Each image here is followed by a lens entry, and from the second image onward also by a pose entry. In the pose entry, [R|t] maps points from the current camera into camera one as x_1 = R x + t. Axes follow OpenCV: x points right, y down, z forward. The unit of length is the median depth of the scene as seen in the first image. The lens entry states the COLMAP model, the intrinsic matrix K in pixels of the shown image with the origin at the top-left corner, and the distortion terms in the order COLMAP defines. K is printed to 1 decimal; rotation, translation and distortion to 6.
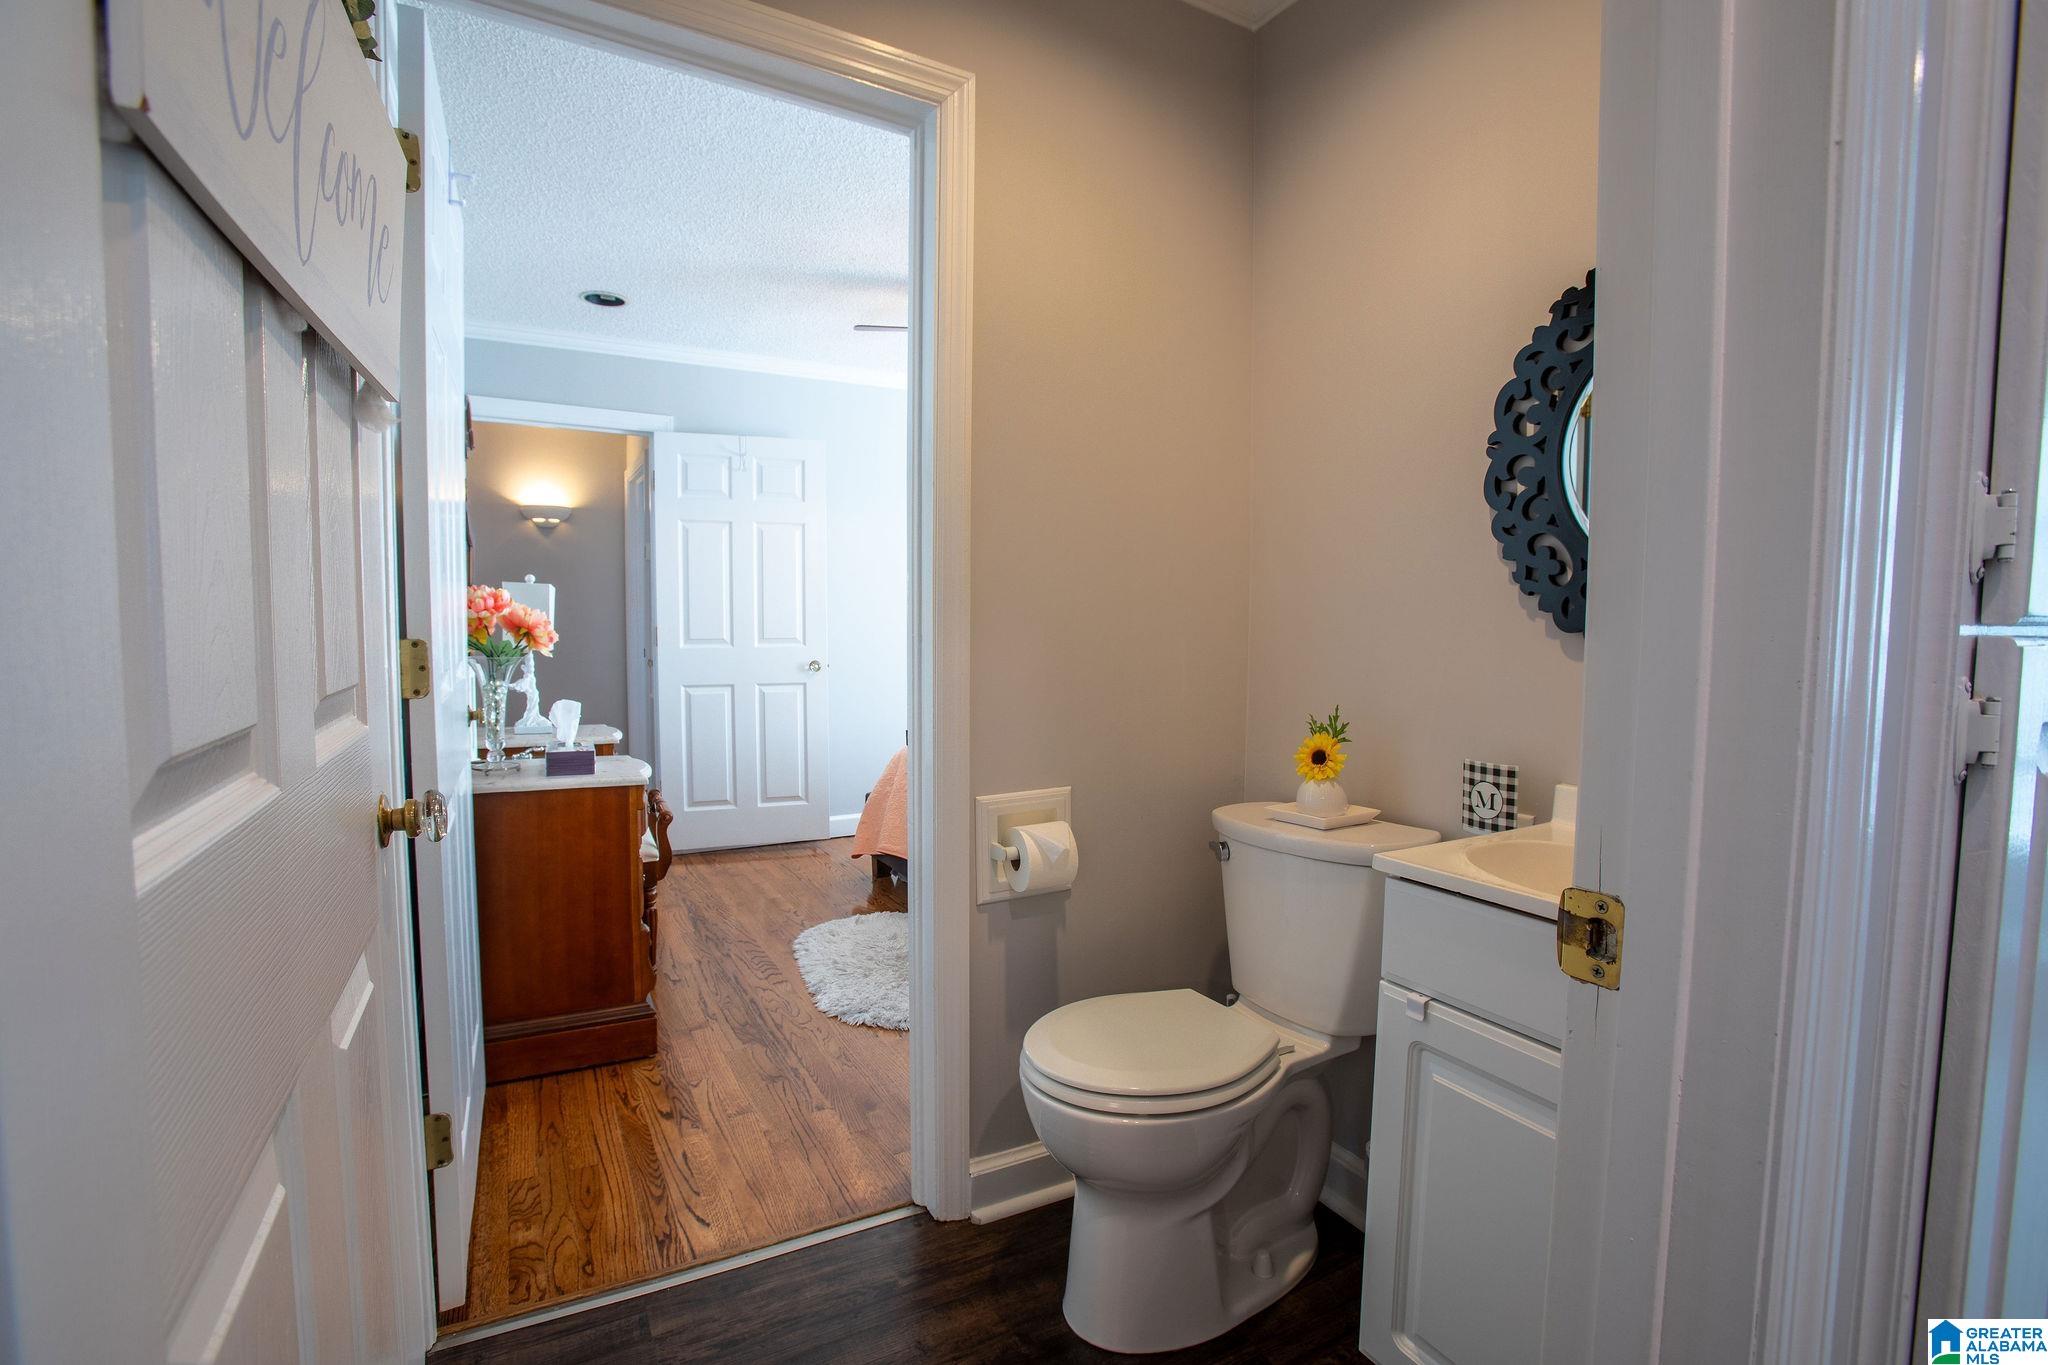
lens RADIAL K [[960.8, 0, 1030.6], [0, 960.8, 679.3], [0, 0, 1]] dist [-0.072219, 0.033128]
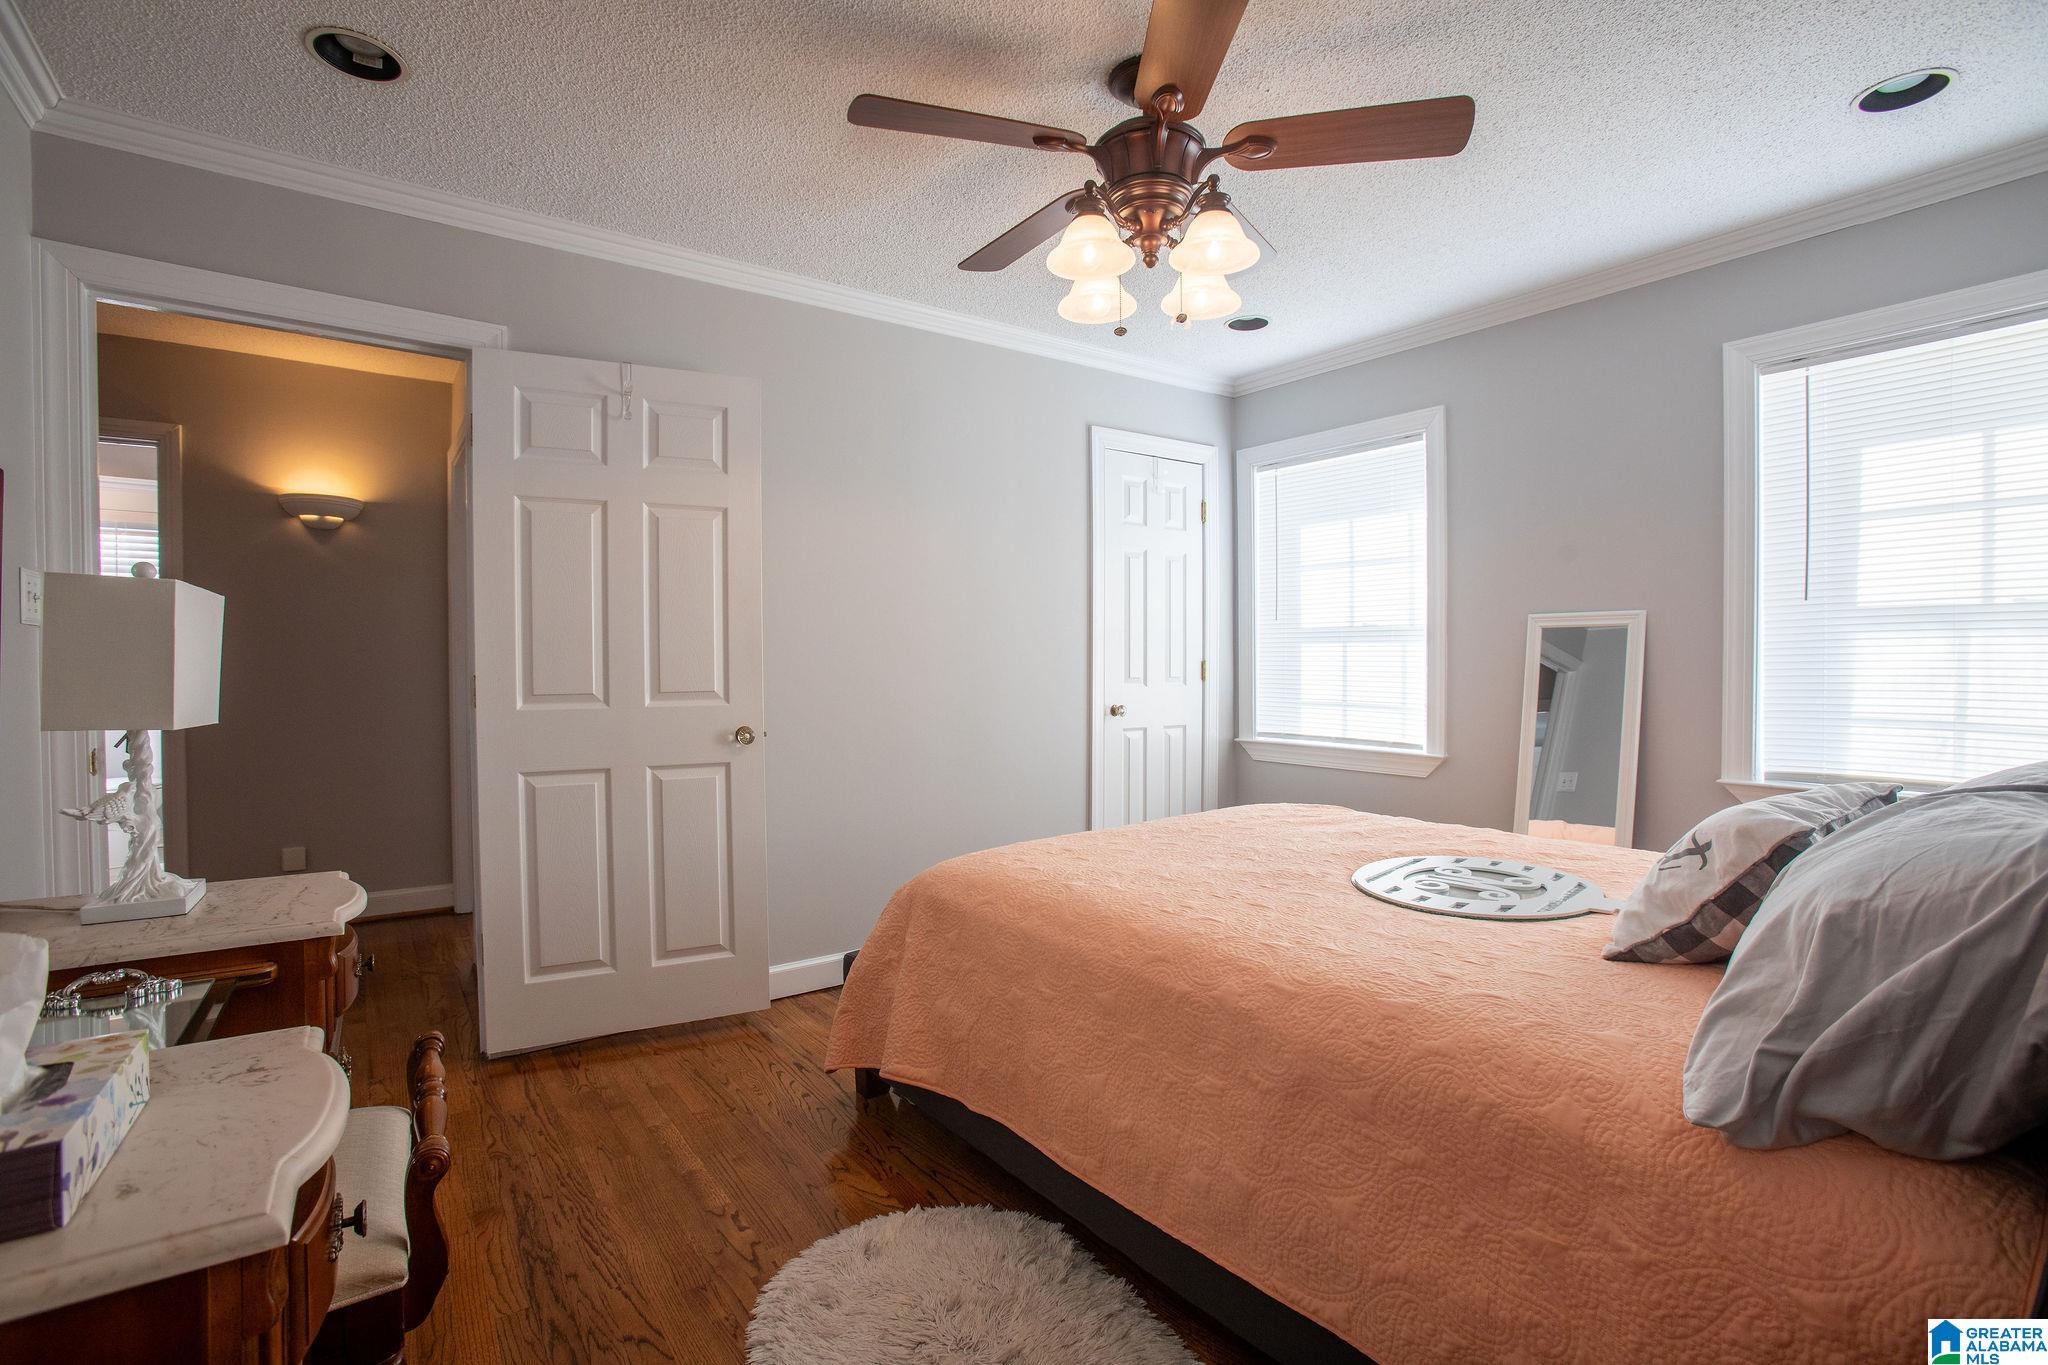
lens RADIAL K [[960.8, 0, 1030.6], [0, 960.8, 679.3], [0, 0, 1]] dist [-0.072219, 0.033128]
pose [[0.993151, -0.012171, 0.116202, -0.115410], [0.017437, 0.998861, -0.044411, -0.019897], [-0.115529, 0.046133, 0.992232, 0.370965]]
